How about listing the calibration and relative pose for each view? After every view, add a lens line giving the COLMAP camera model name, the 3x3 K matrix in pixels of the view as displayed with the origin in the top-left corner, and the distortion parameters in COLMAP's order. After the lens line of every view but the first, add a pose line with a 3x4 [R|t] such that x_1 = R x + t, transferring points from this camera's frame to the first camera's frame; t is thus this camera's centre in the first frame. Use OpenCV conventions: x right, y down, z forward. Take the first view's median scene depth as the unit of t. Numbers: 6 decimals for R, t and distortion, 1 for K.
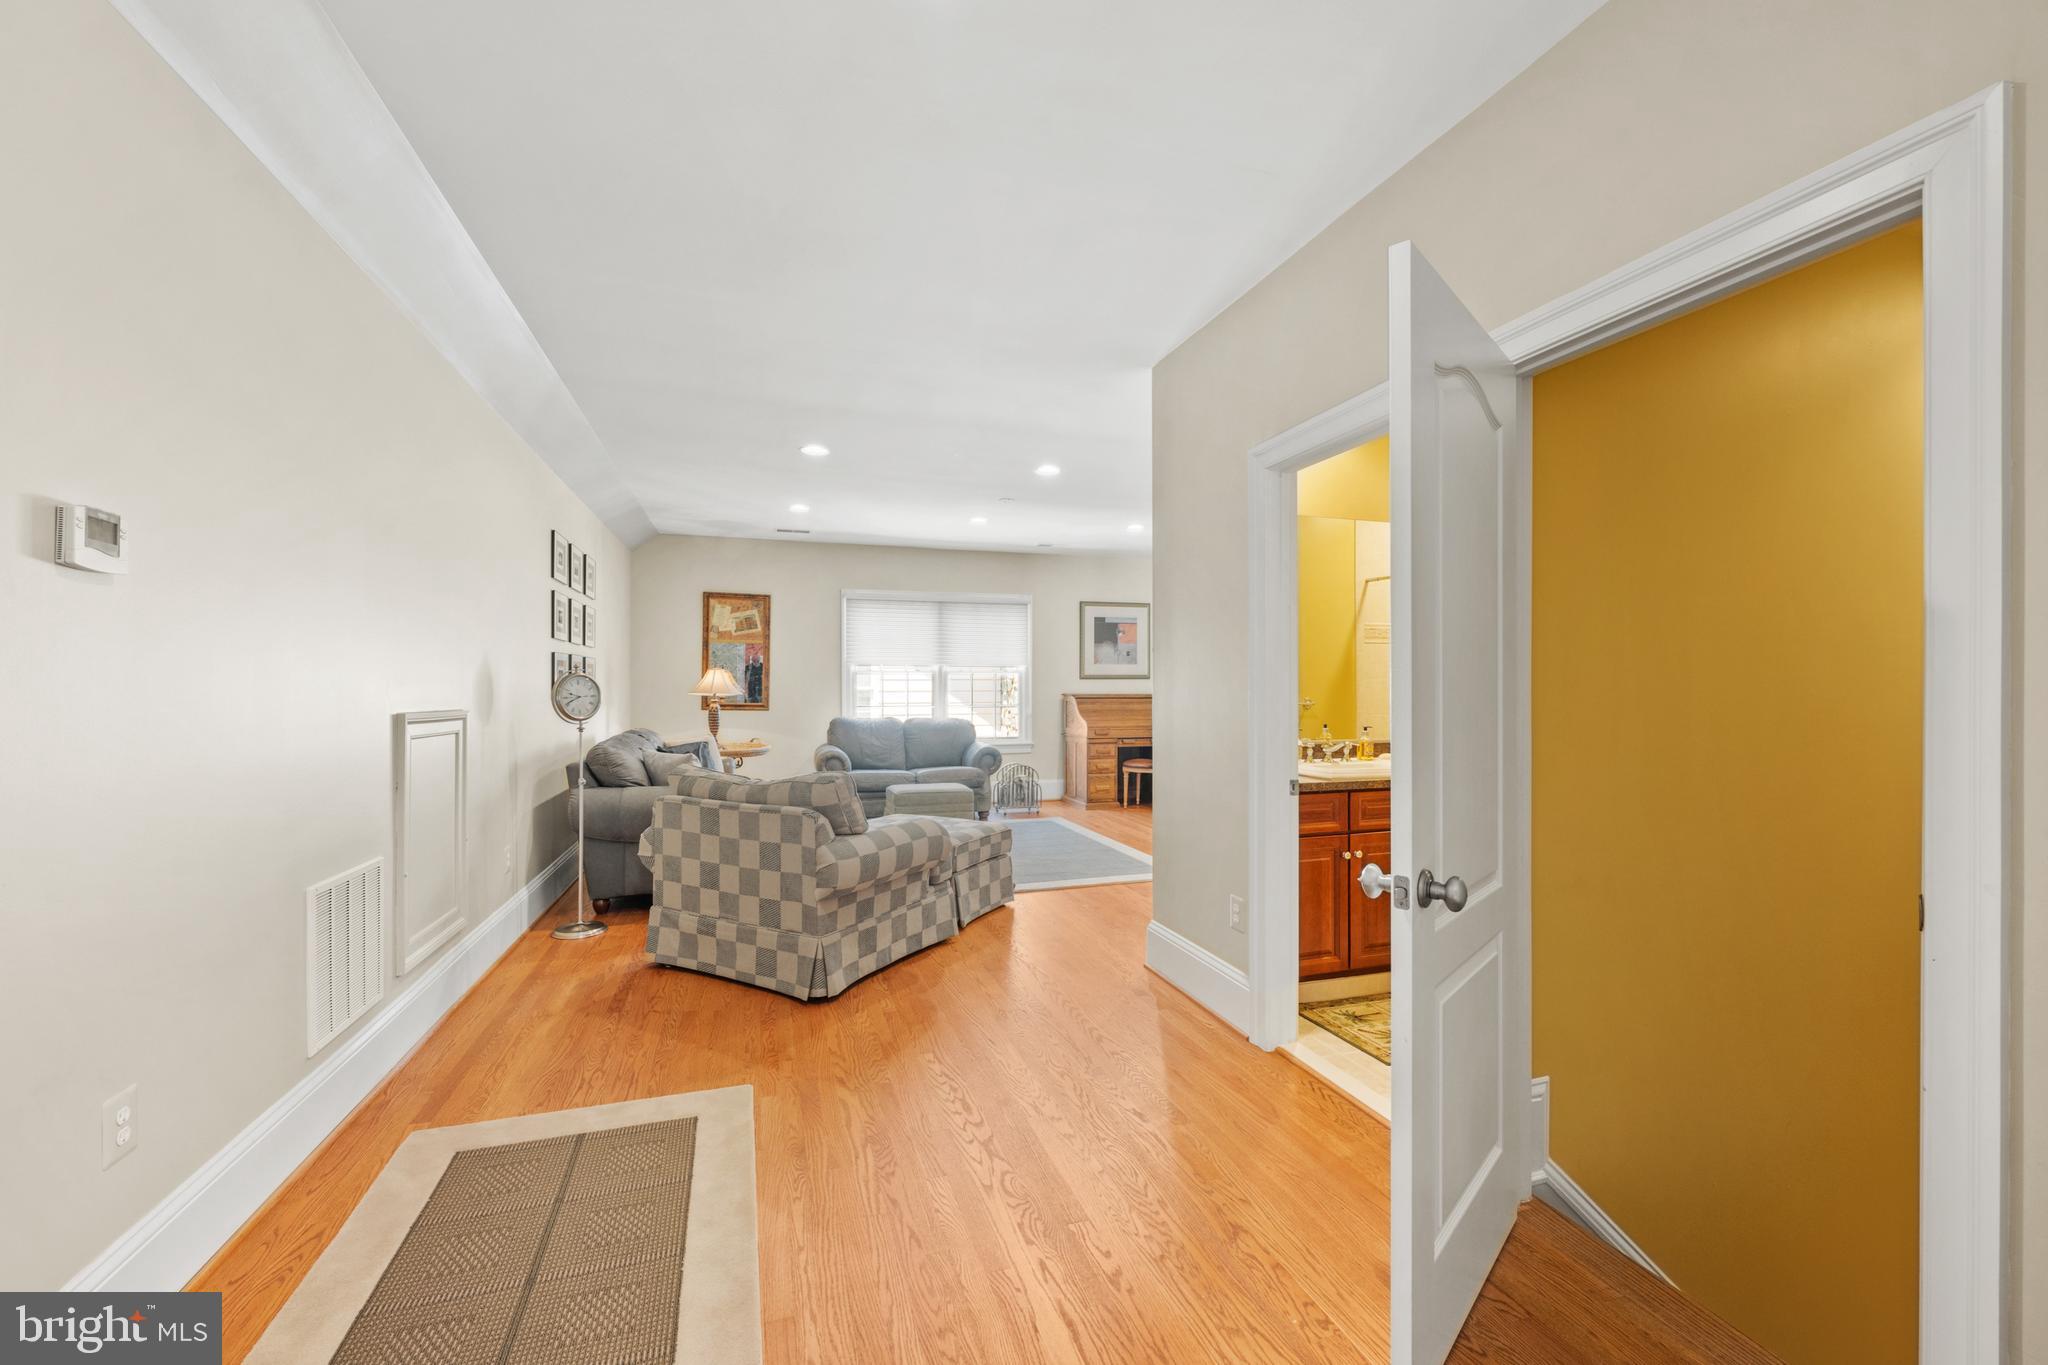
lens RADIAL K [[819.4, 0, 1019.7], [0, 819.4, 683.7], [0, 0, 1]] dist [-0.001472, 0.000059]
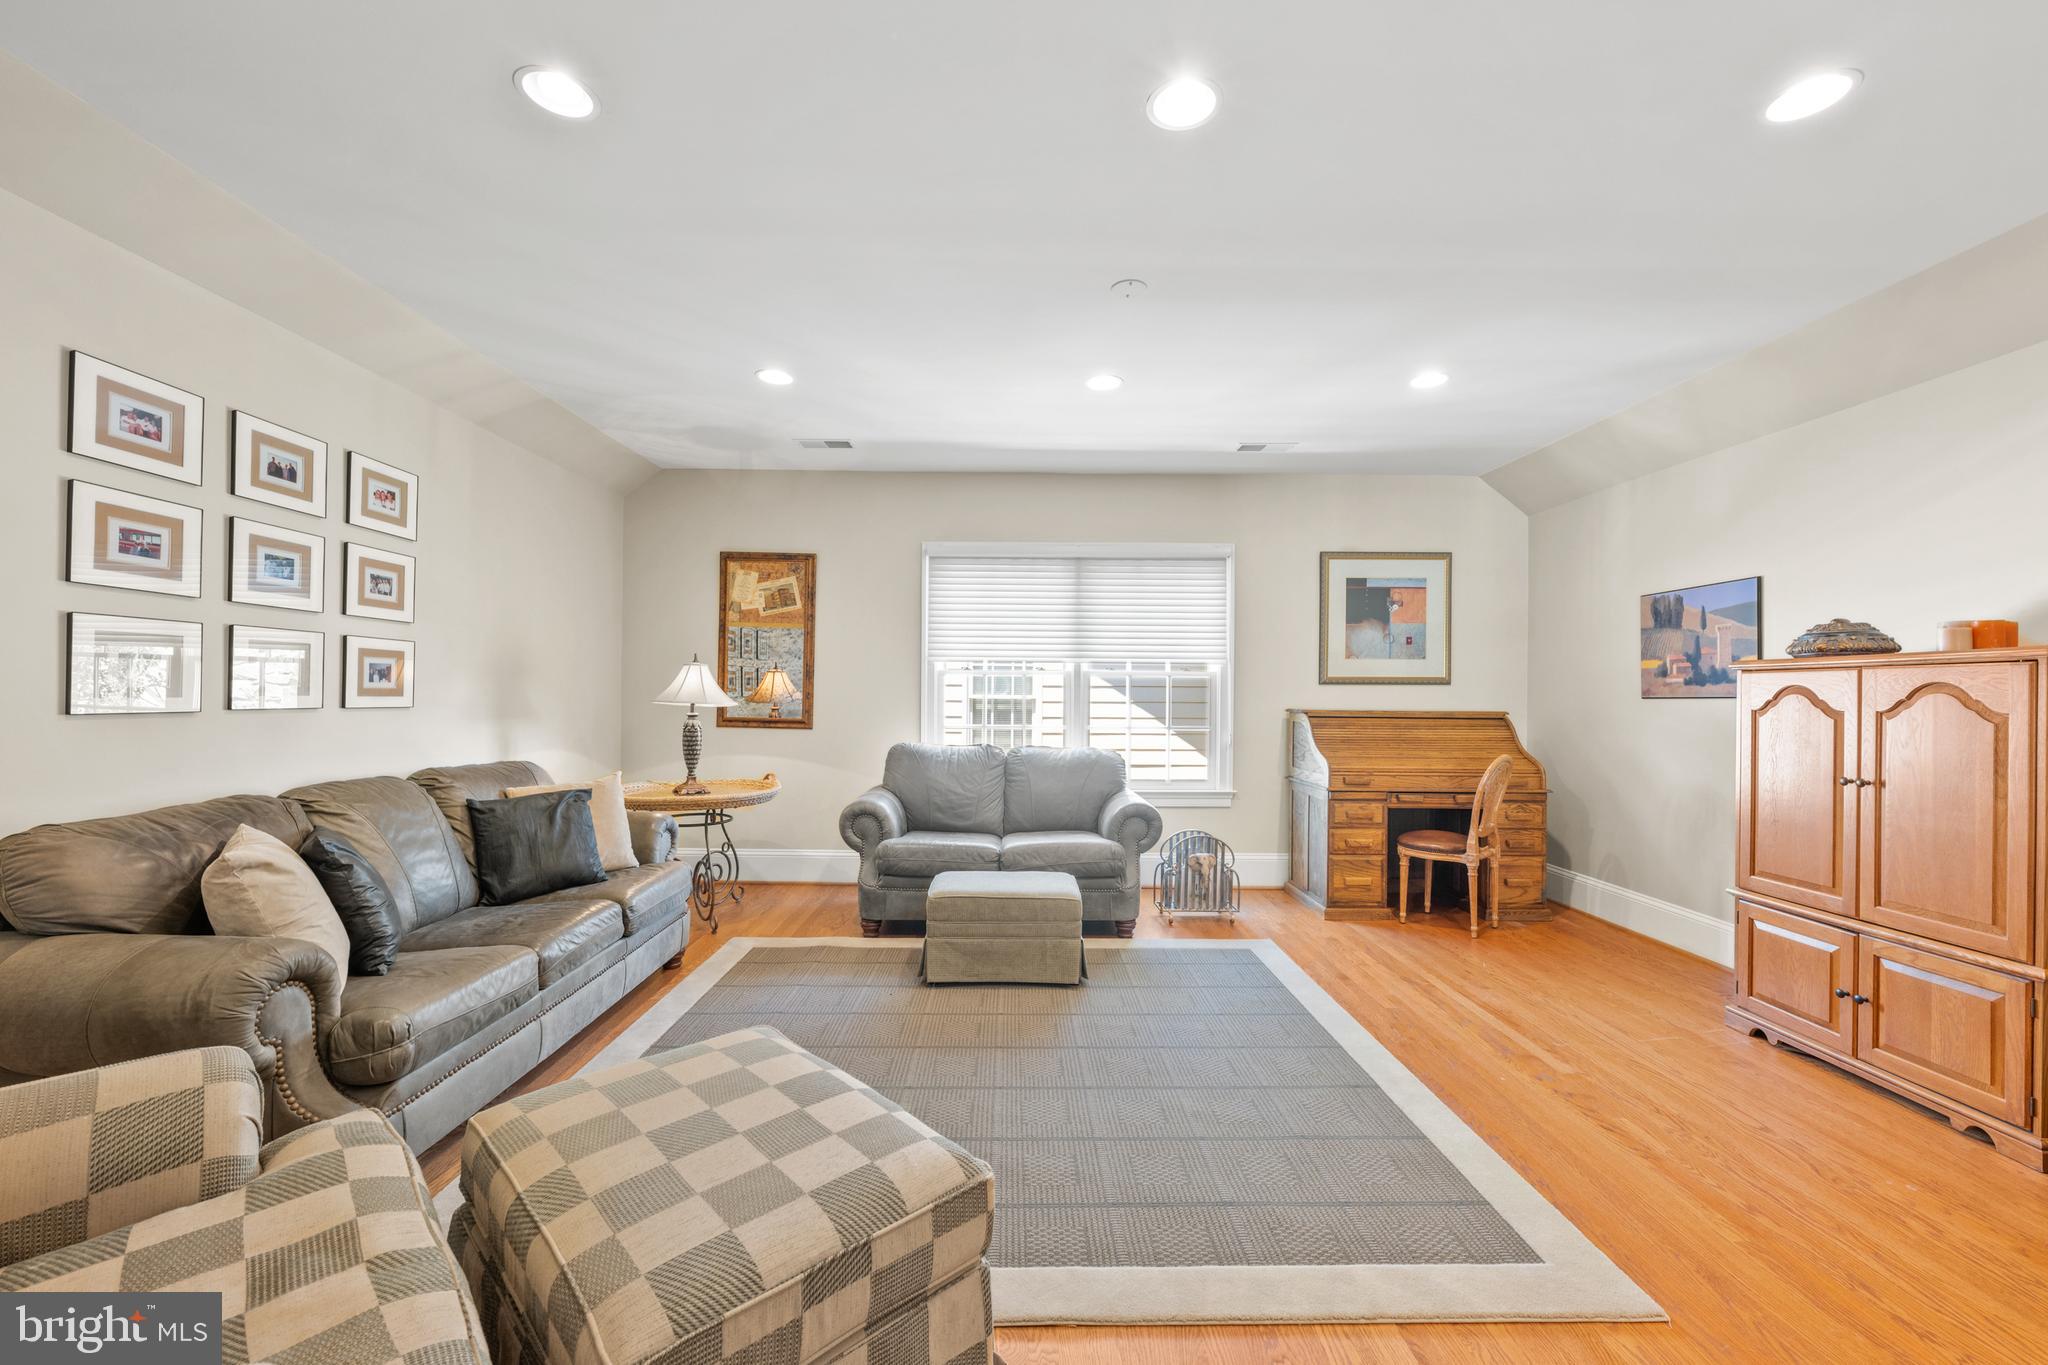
lens RADIAL K [[819.4, 0, 1029.5], [0, 819.4, 694.1], [0, 0, 1]] dist [-0.001472, 0.000059]
pose [[0.955766, 0.006351, -0.294061, 0.051508], [-0.006385, 0.999979, 0.000844, 0.002210], [0.294060, 0.001070, 0.955786, 0.408960]]
